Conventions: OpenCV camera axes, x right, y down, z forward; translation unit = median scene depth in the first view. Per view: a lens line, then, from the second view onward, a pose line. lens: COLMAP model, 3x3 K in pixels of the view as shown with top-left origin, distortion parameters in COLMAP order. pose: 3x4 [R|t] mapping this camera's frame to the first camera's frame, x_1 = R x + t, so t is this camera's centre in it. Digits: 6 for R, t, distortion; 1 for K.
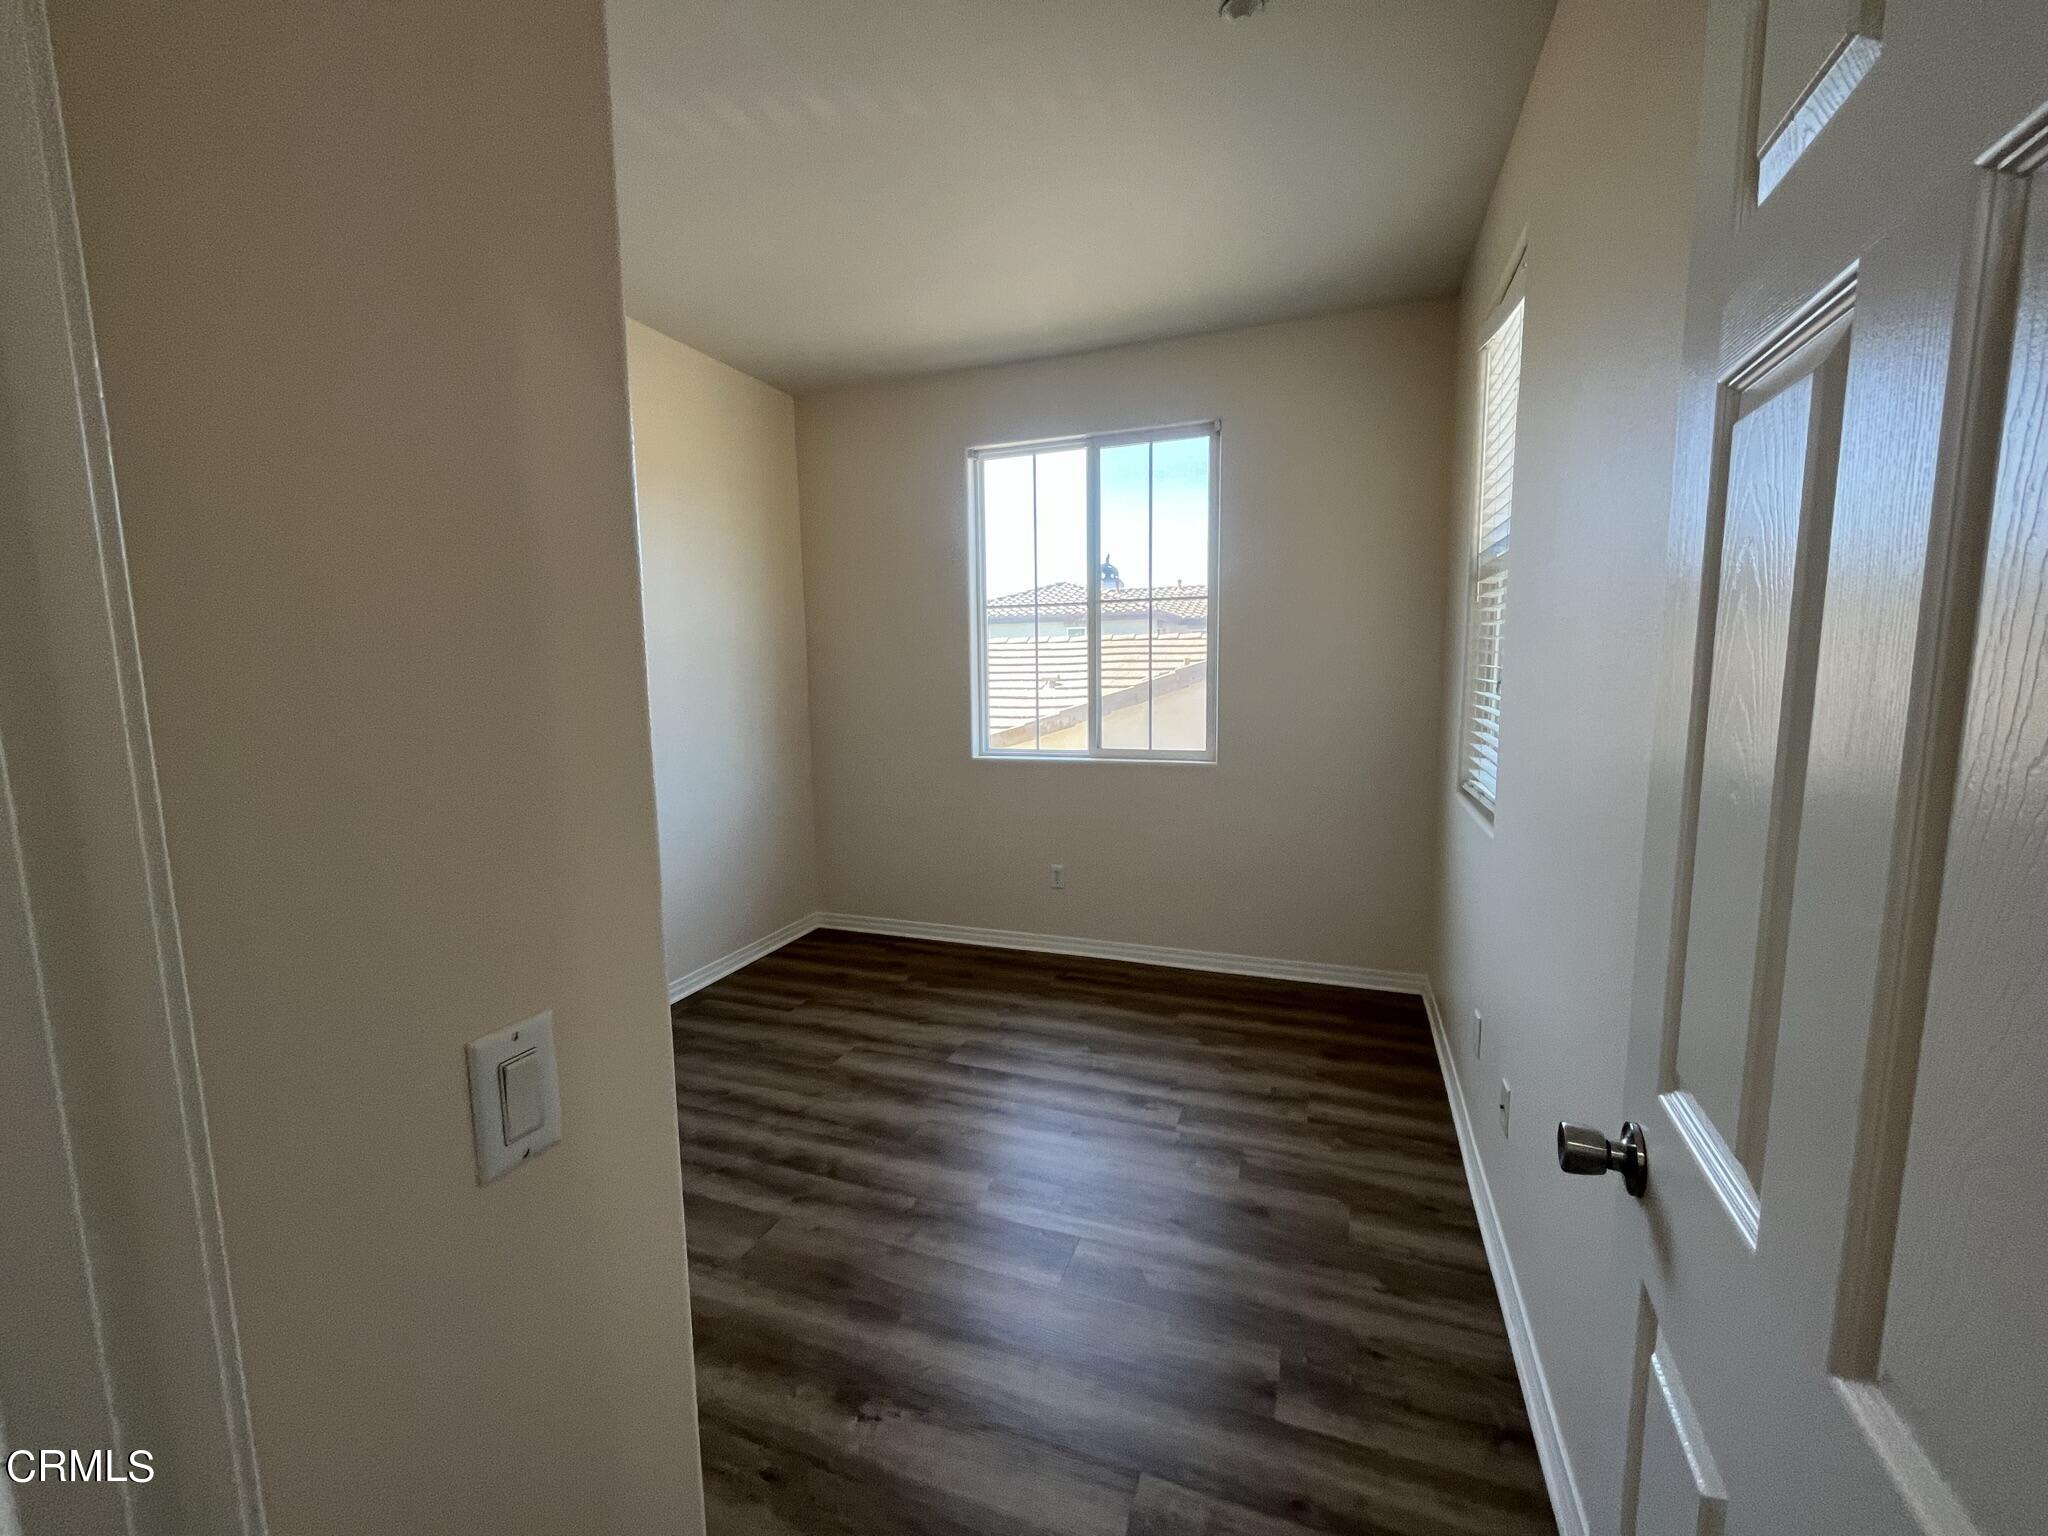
lens RADIAL K [[836.7, 0, 1020.8], [0, 836.7, 762.0], [0, 0, 1]] dist [-0.008161, 0.000737]
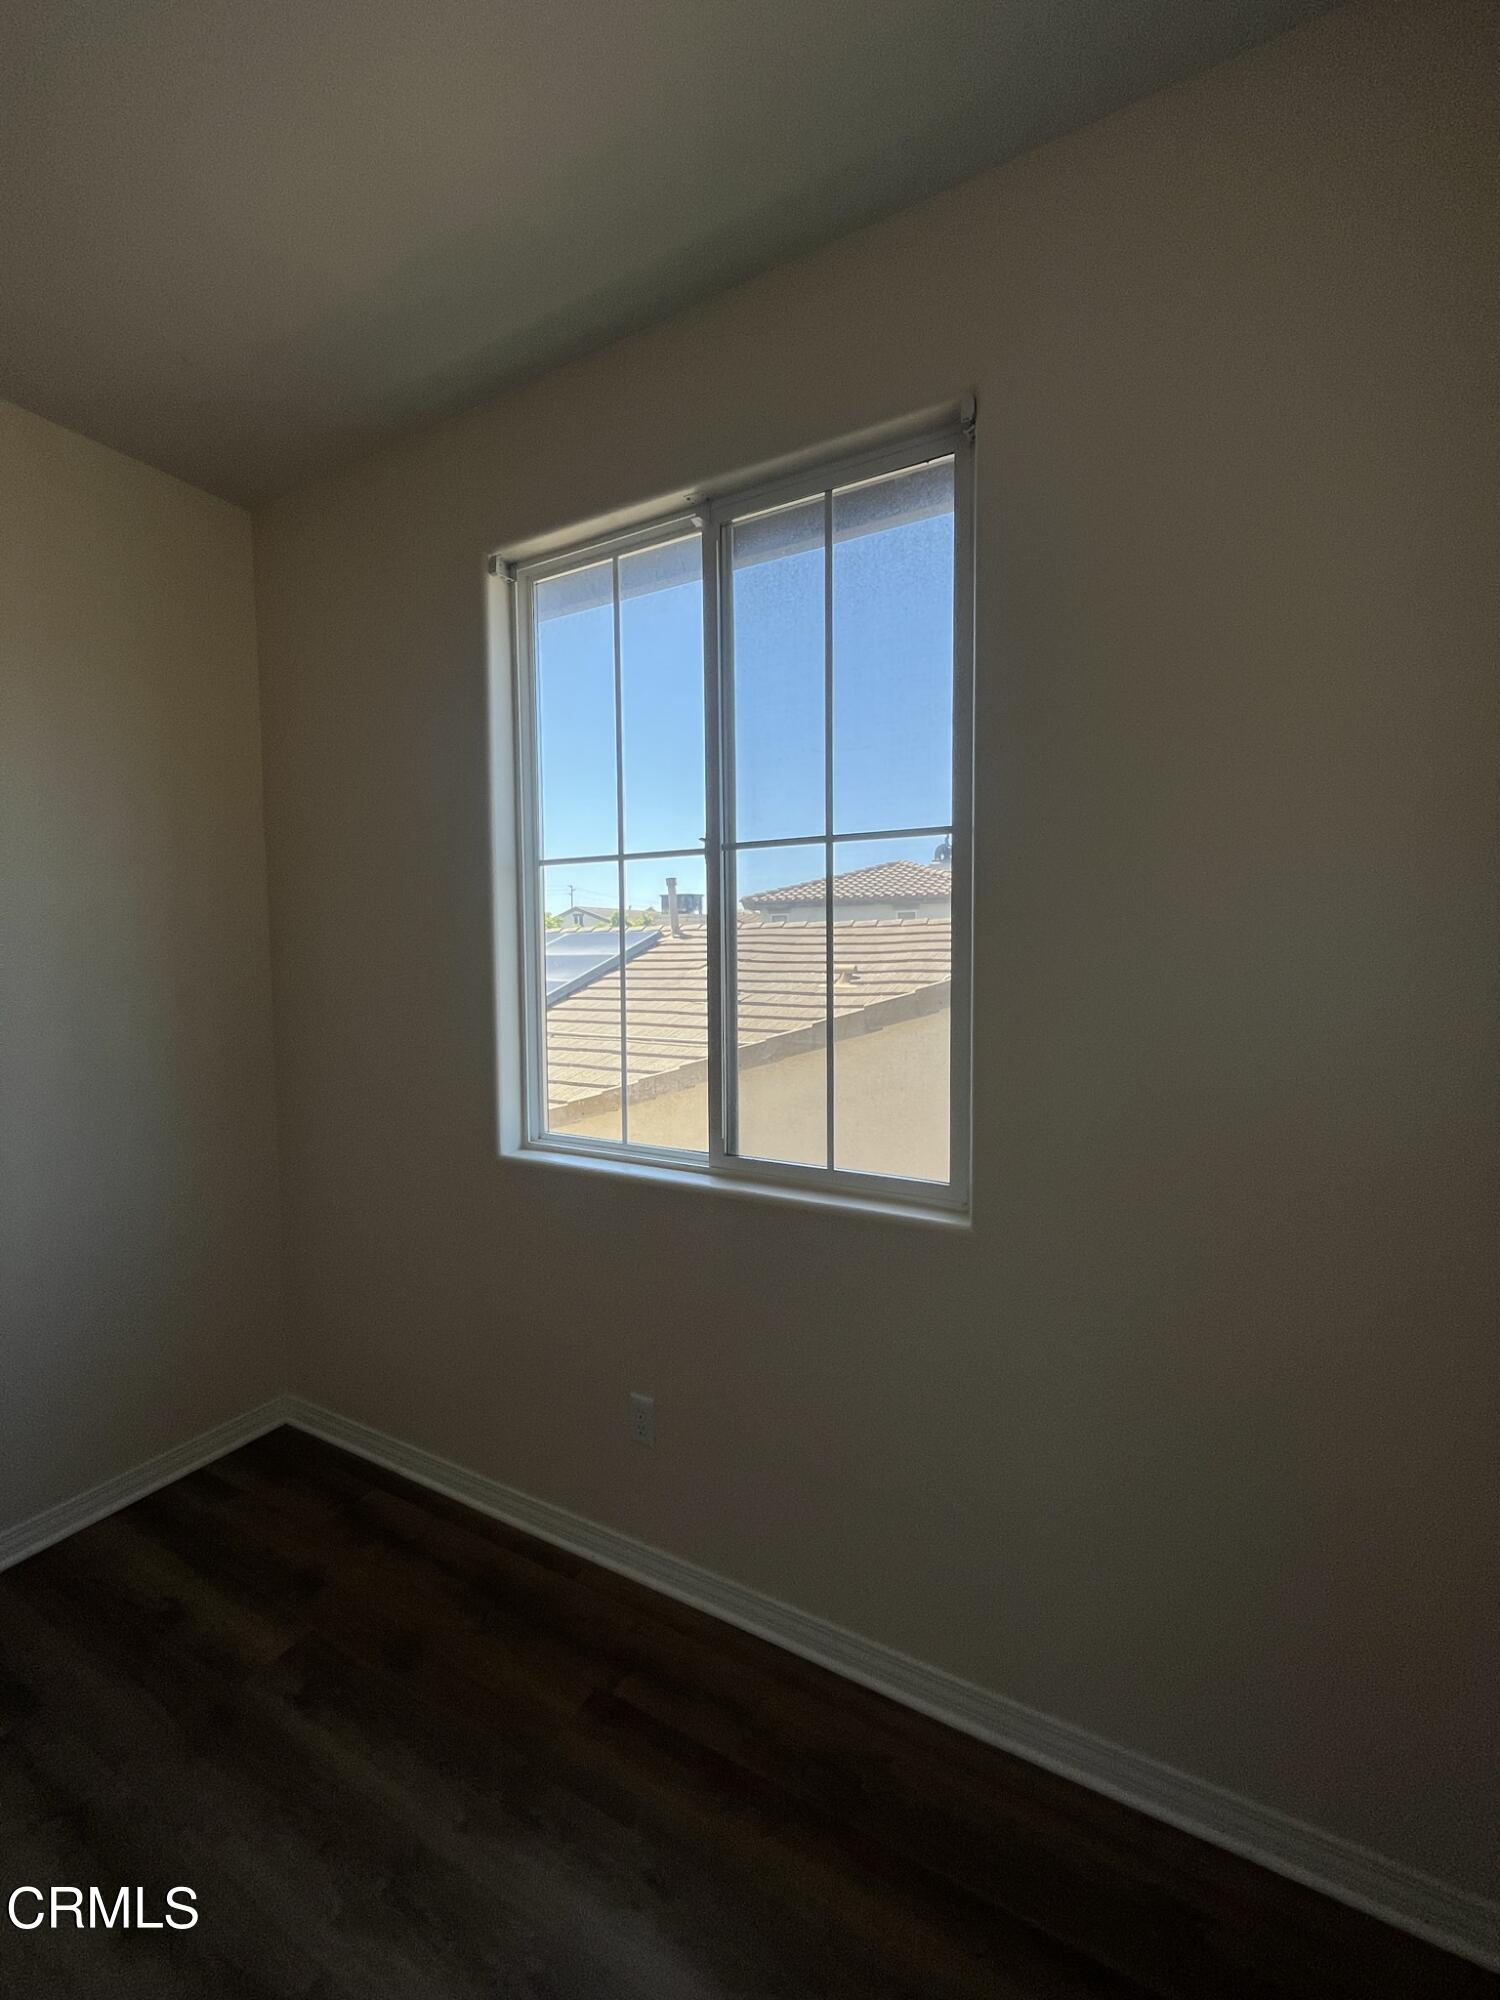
lens RADIAL K [[817.1, 0, 759.2], [0, 817.1, 988.0], [0, 0, 1]] dist [-0.008161, 0.000737]
pose [[0.990517, 0.013345, -0.136739, 0.171932], [-0.022327, 0.997677, -0.064366, -0.080170], [0.135563, 0.066809, 0.988514, 0.536185]]
